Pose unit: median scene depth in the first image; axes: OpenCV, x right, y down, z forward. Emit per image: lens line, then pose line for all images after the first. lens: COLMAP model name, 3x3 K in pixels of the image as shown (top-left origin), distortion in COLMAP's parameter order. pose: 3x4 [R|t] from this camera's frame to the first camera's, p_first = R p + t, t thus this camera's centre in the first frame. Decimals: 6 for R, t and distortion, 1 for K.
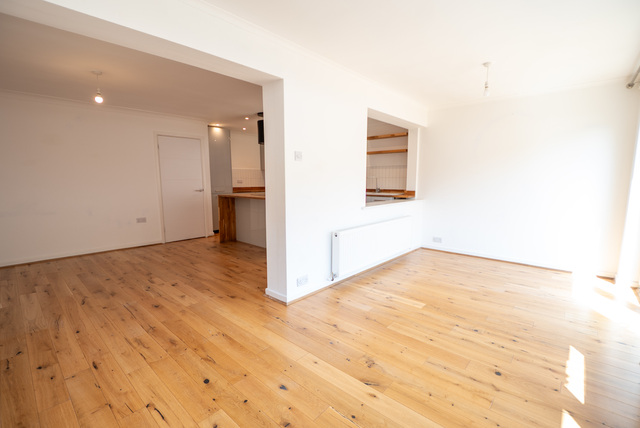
lens RADIAL K [[283.1, 0, 320.4], [0, 283.1, 215.5], [0, 0, 1]] dist [0.004642, 0.000192]
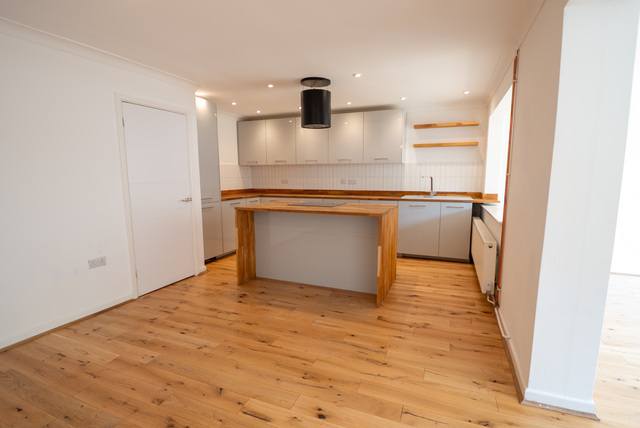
lens RADIAL K [[308.7, 0, 322.2], [0, 308.7, 214.9], [0, 0, 1]] dist [-0.004514, -0.000992]
pose [[0.942026, -0.046972, 0.332235, -0.405918], [0.046019, 0.998883, 0.010740, -0.055321], [-0.332368, 0.005171, 0.943136, 0.313991]]
